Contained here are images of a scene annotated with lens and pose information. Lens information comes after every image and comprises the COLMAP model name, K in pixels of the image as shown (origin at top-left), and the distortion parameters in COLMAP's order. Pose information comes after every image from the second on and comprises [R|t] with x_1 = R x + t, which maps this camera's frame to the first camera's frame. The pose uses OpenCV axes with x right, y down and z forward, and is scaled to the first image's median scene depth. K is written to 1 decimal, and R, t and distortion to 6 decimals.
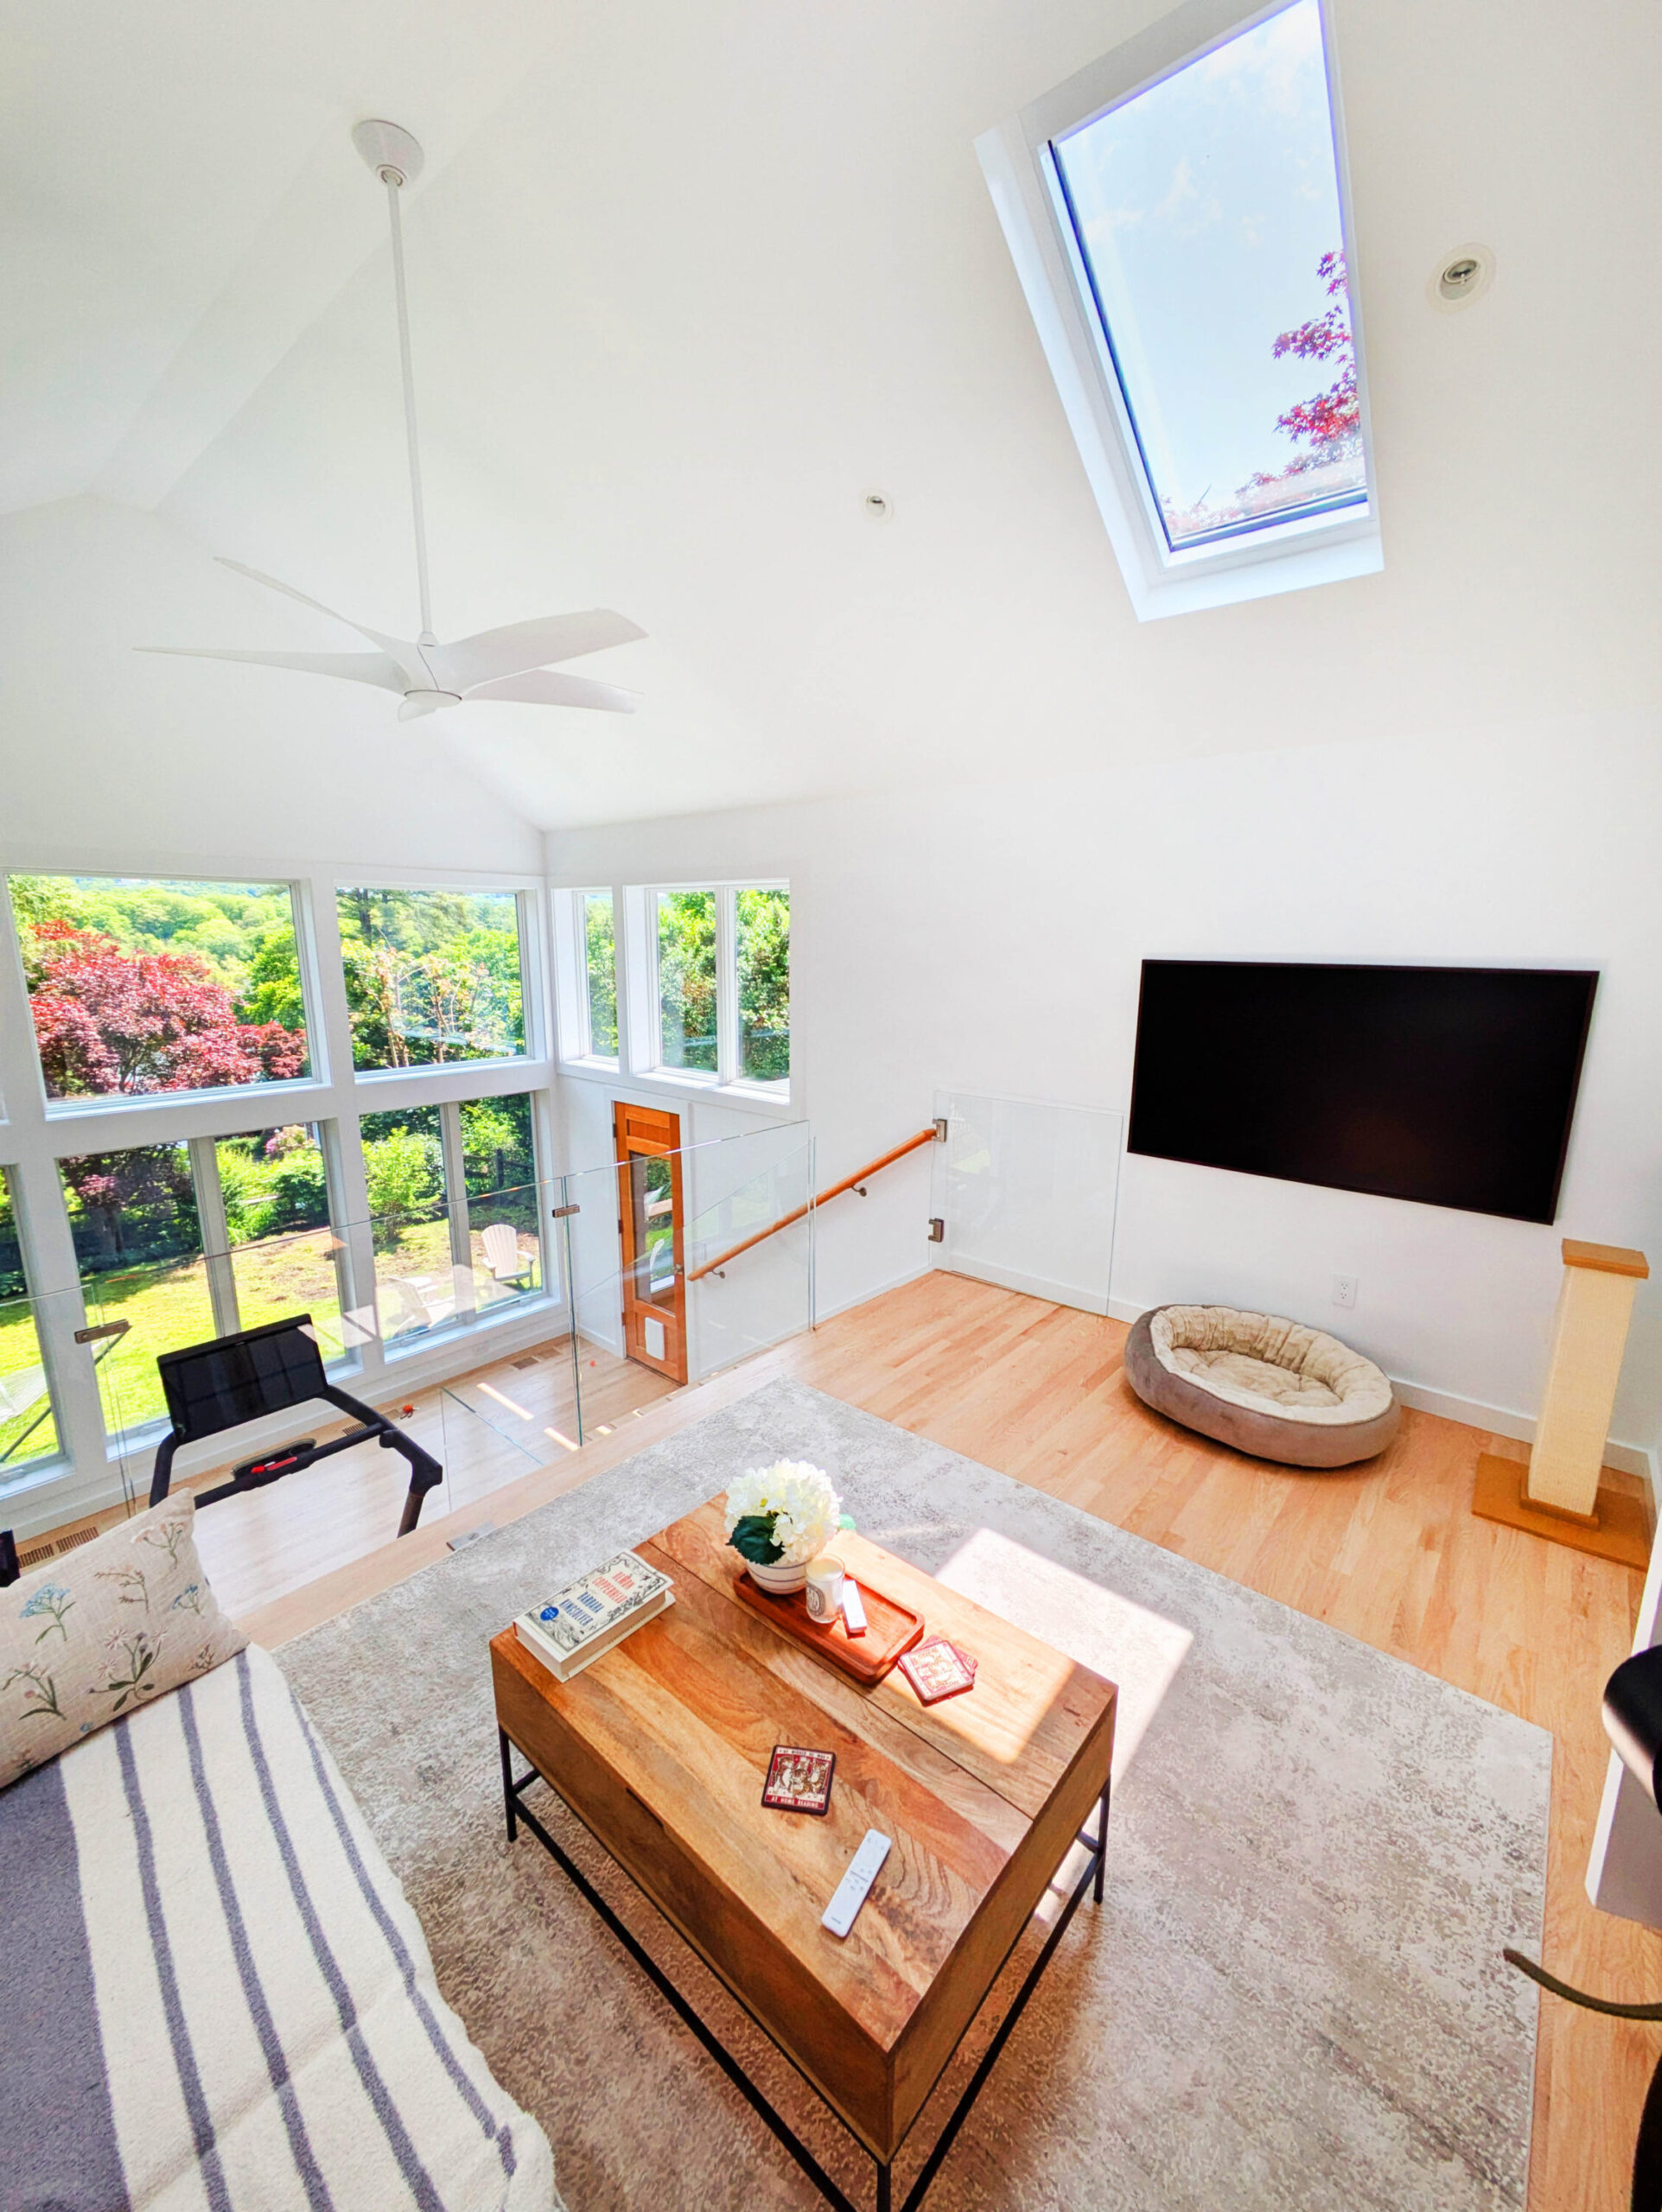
lens RADIAL K [[873.4, 0, 834.4], [0, 873.4, 1115.4], [0, 0, 1]] dist [0.000079, 0.001078]
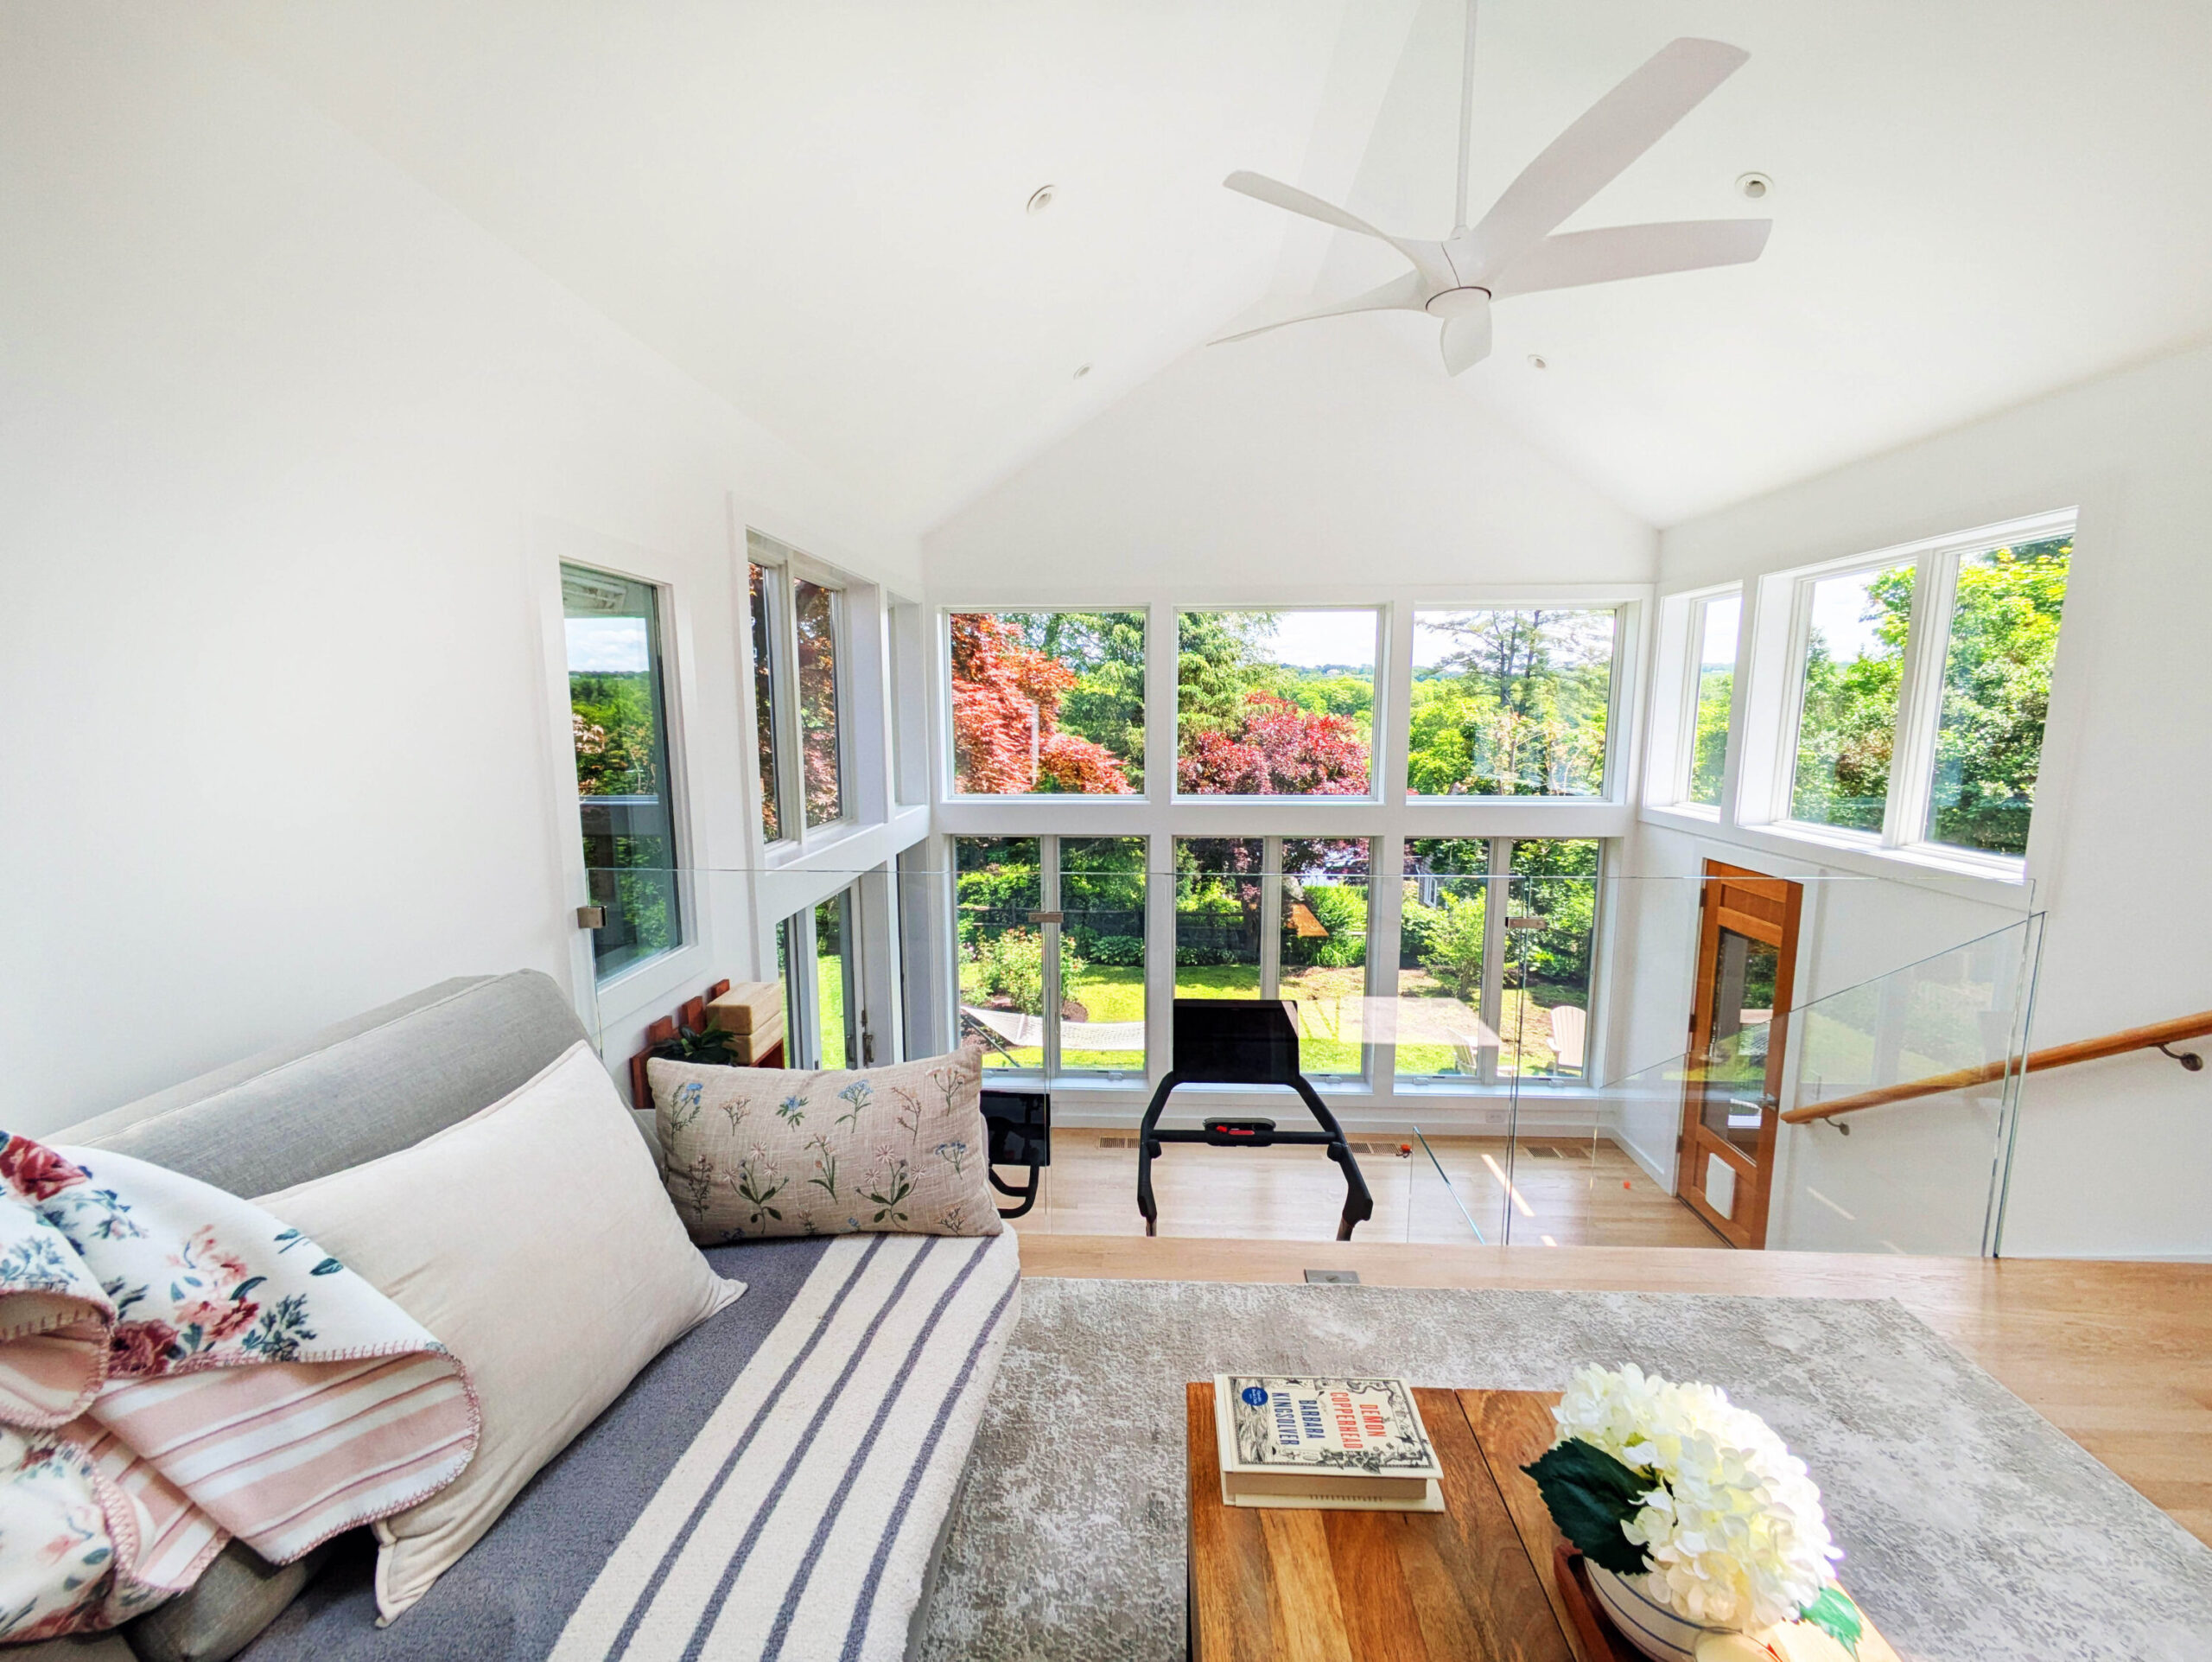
lens RADIAL K [[873.4, 0, 1111.7], [0, 873.4, 829.4], [0, 0, 1]] dist [0.000079, 0.001078]
pose [[0.615176, 0.097661, -0.782318, 0.026171], [-0.154588, 0.987977, 0.001774, 0.039167], [0.773086, 0.119846, 0.622877, 0.115269]]
